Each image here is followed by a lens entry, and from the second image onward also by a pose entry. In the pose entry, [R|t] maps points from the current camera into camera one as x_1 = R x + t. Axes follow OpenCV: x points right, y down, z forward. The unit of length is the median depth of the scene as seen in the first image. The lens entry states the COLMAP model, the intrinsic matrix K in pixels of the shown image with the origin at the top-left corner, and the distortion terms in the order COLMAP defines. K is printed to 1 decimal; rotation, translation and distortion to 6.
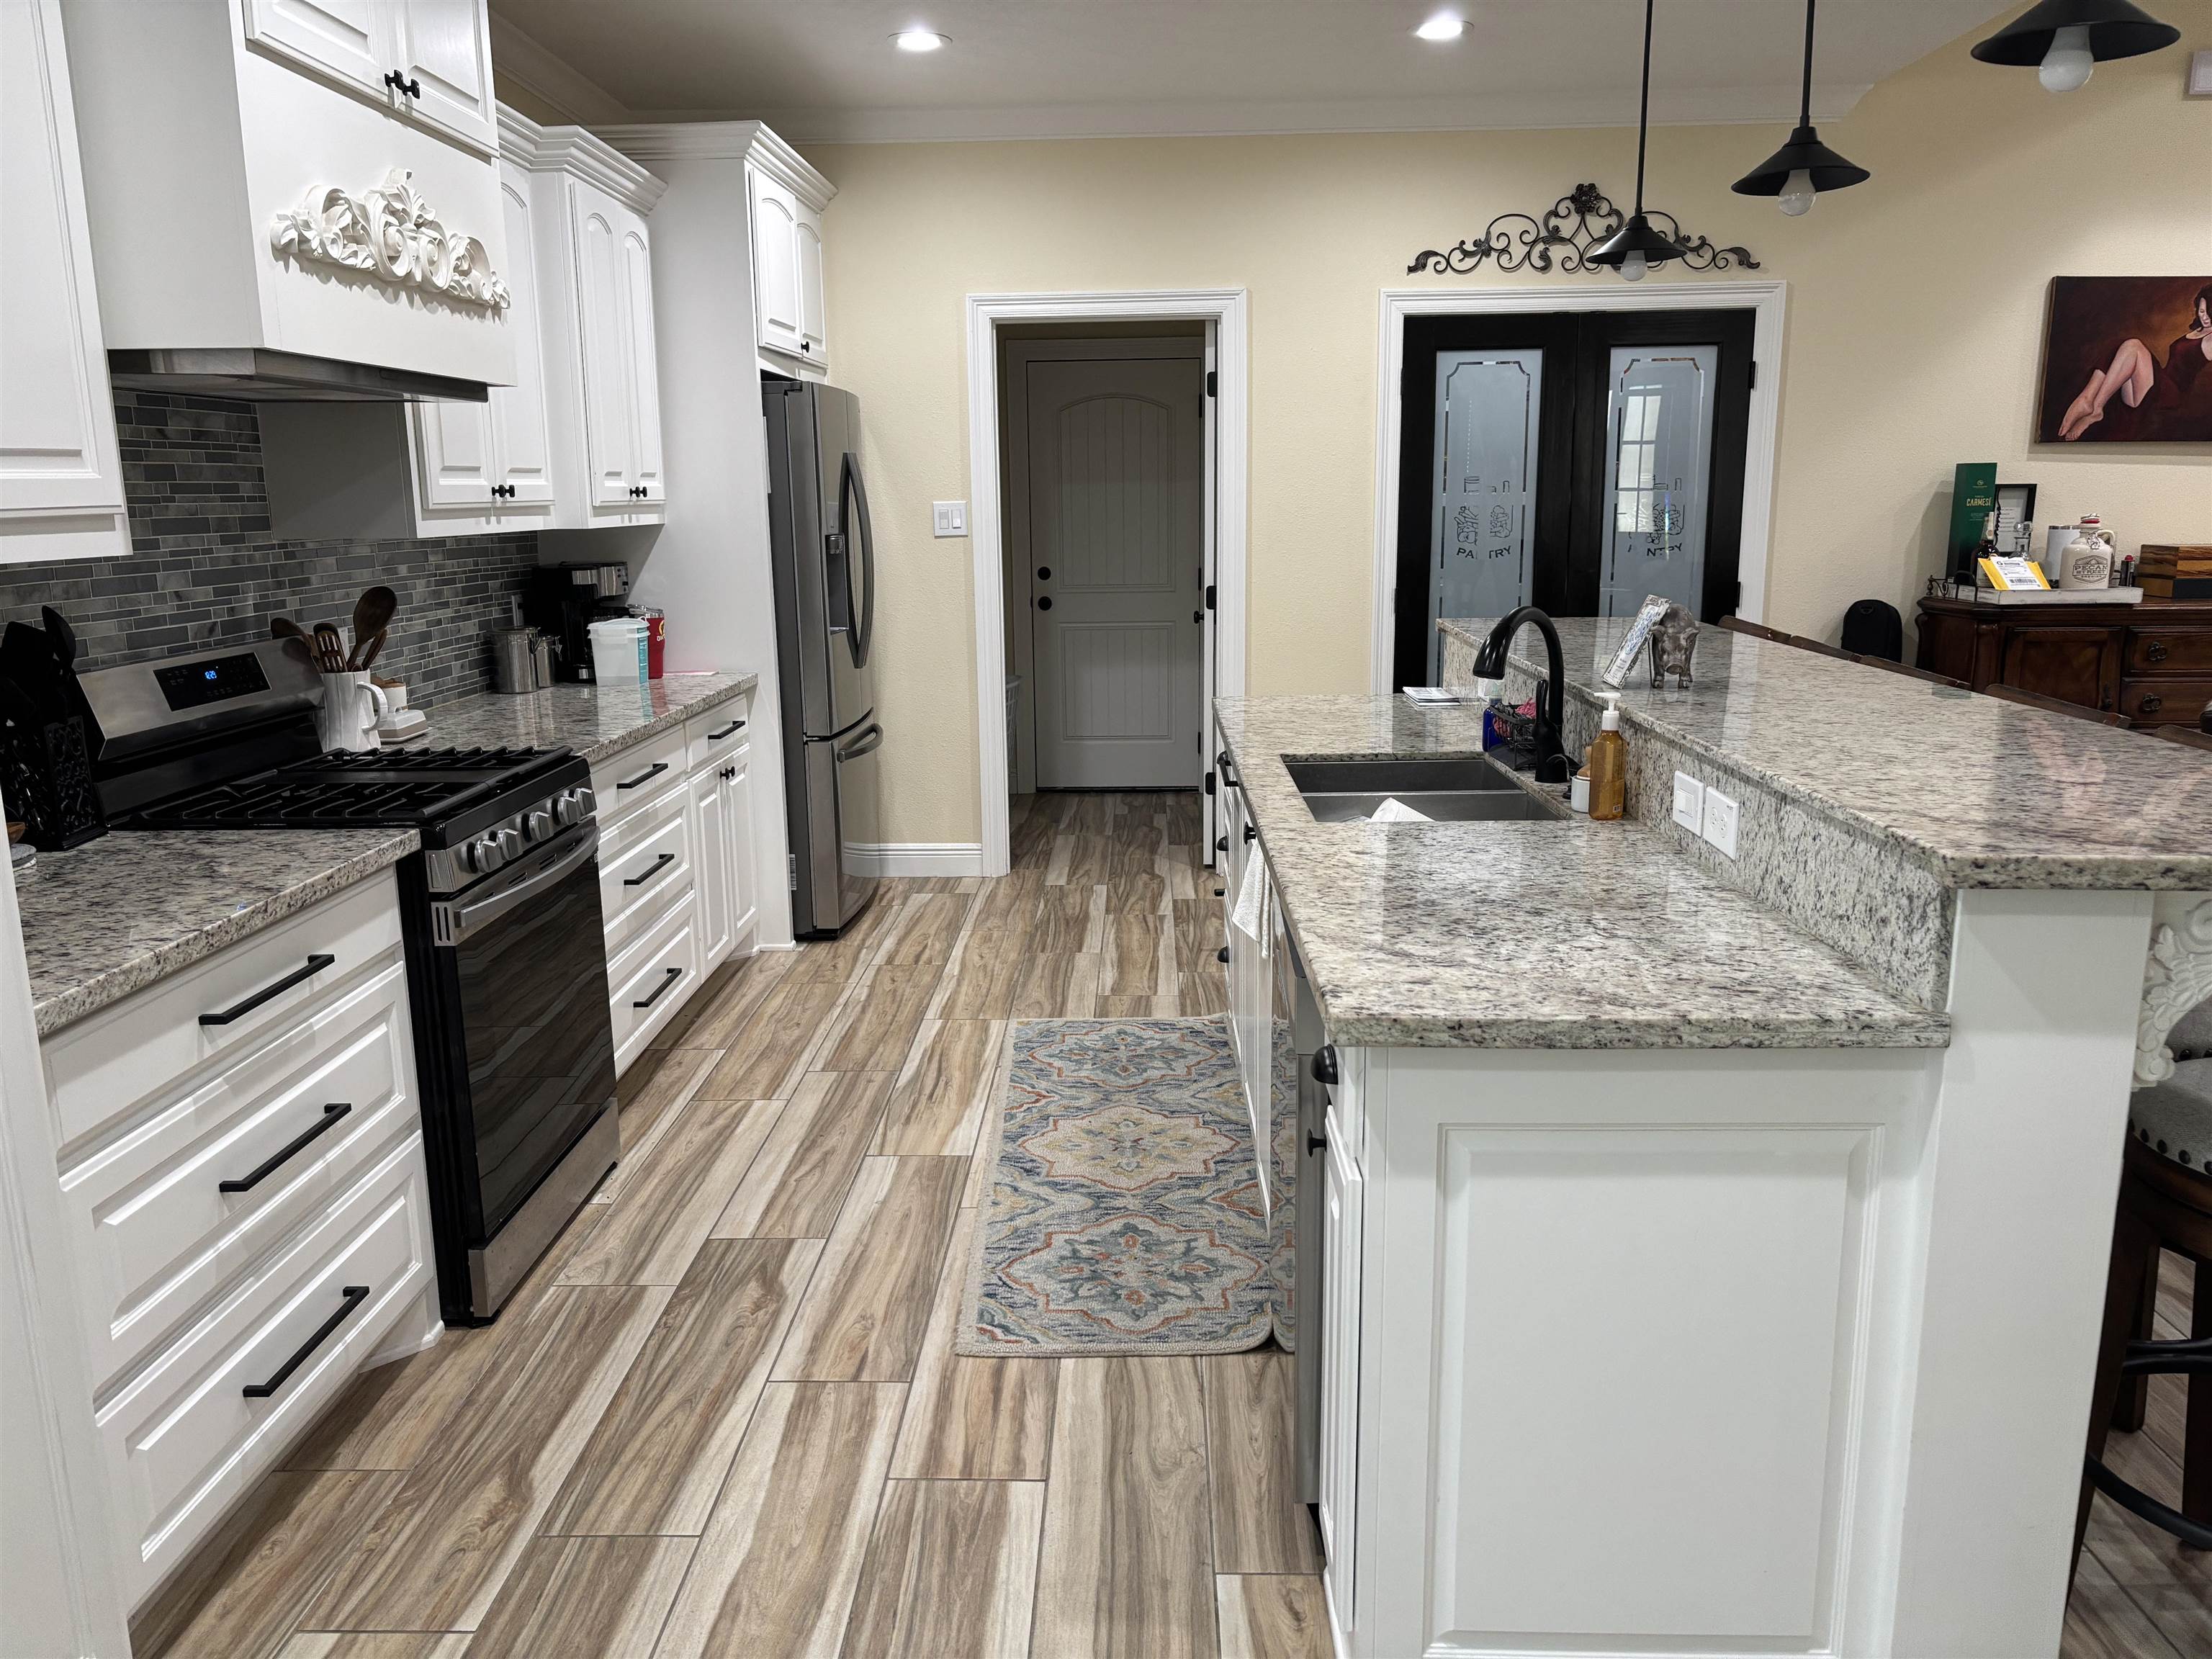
lens RADIAL K [[1674.6, 0, 1097.2], [0, 1674.6, 834.6], [0, 0, 1]] dist [0.061449, -0.060746]
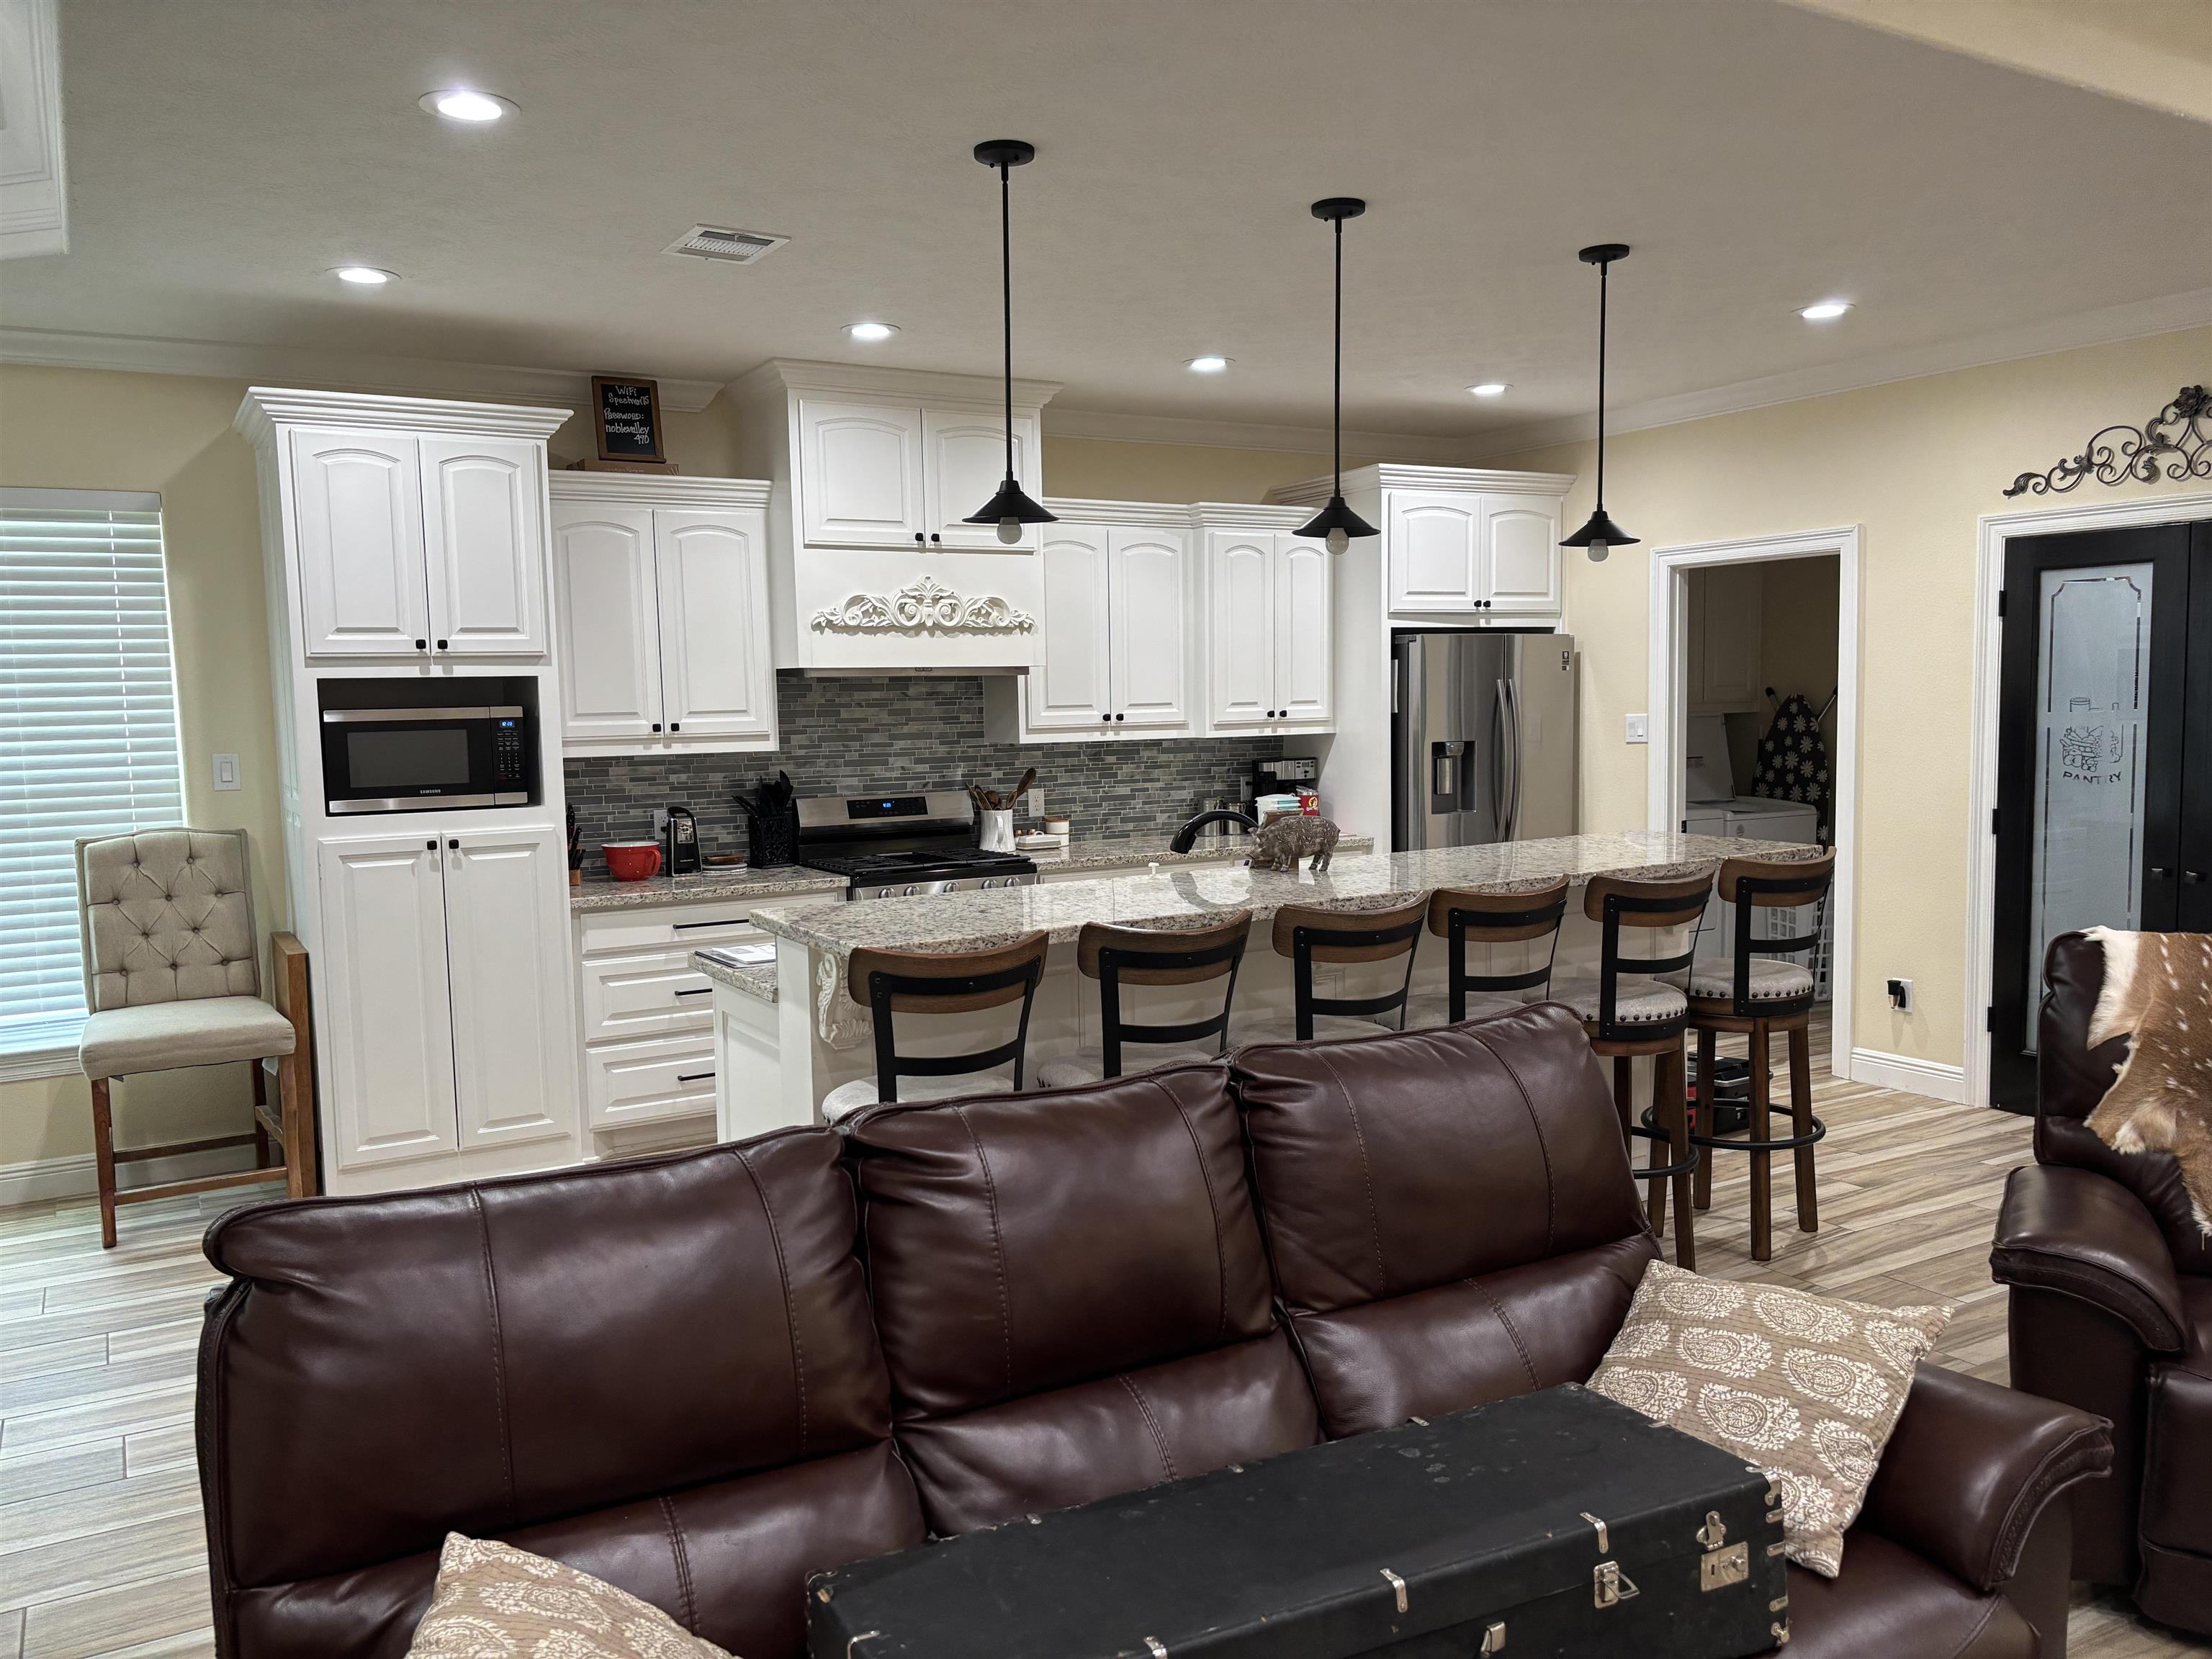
lens RADIAL K [[1674.6, 0, 1099.4], [0, 1674.6, 844.4], [0, 0, 1]] dist [0.061449, -0.060746]
pose [[0.532675, 0.078528, -0.842669, 1.357596], [-0.158855, 0.987266, -0.008414, -0.067166], [0.831277, 0.138344, 0.538367, 0.083311]]
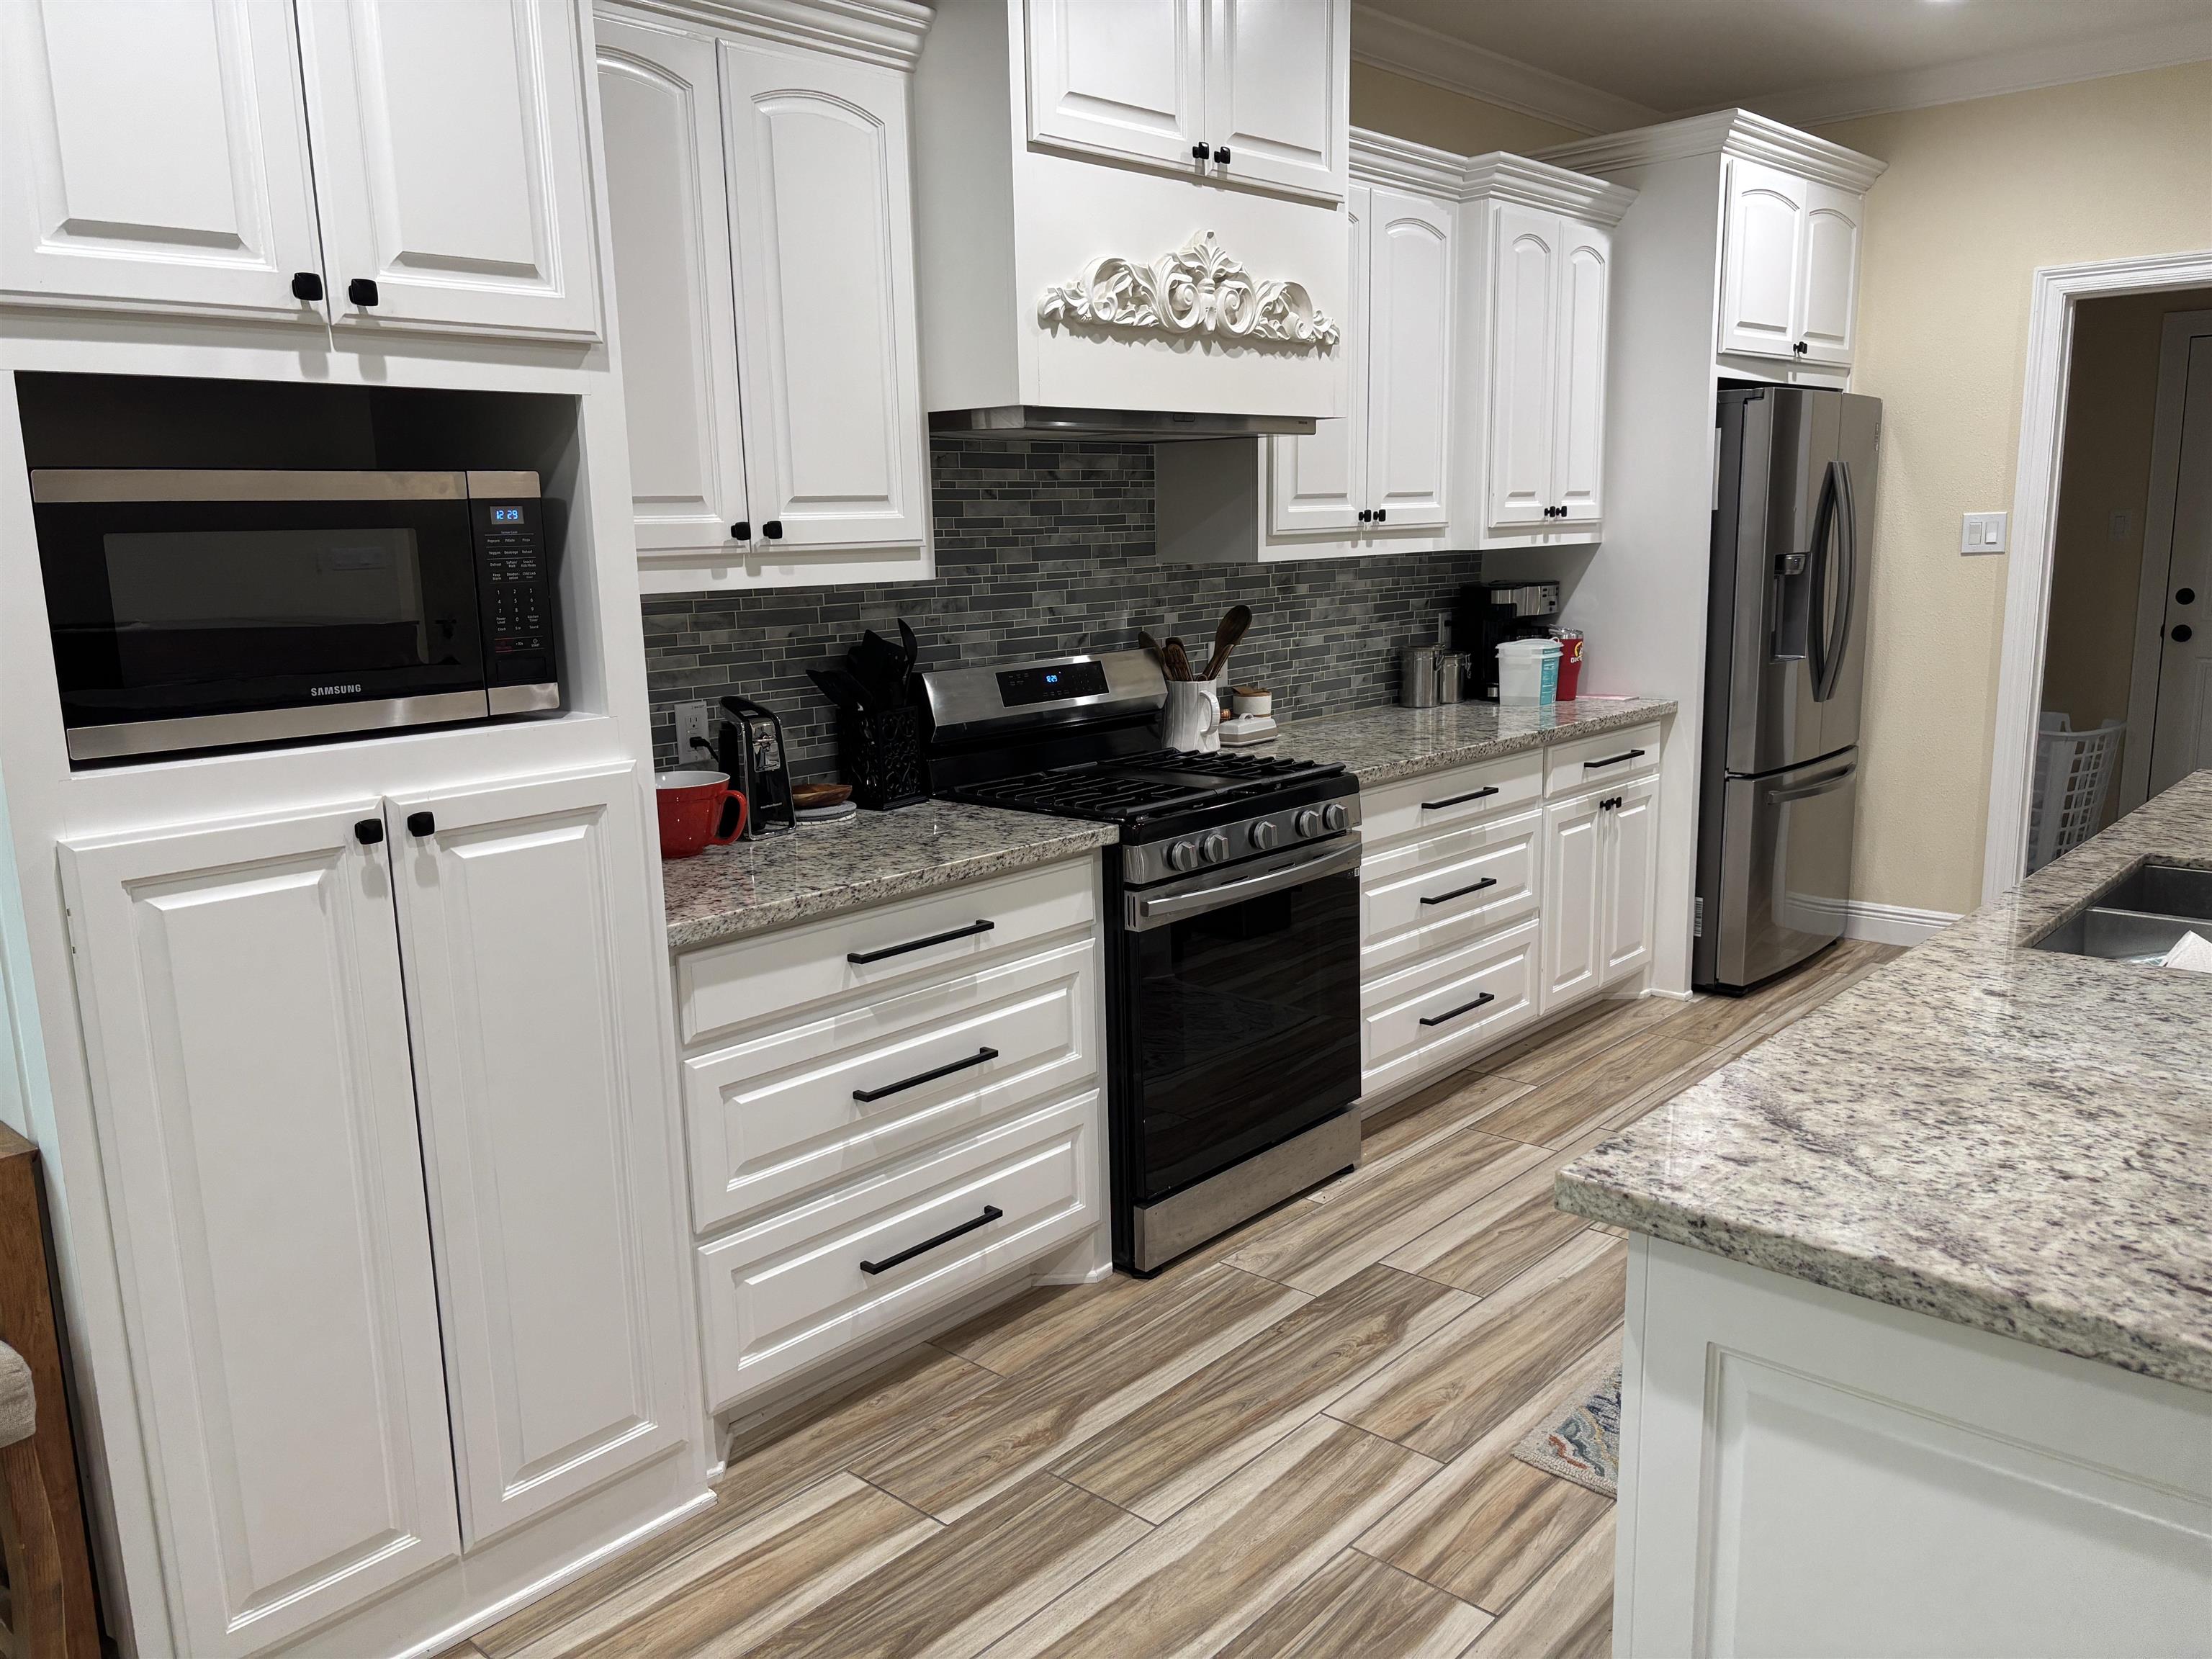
lens RADIAL K [[1674.6, 0, 1102.0], [0, 1674.6, 849.7], [0, 0, 1]] dist [0.061449, -0.060746]
pose [[0.761193, 0.120667, -0.637200, 0.257940], [-0.117544, 0.991935, 0.047427, -0.032992], [0.637784, 0.038798, 0.769238, 0.115894]]
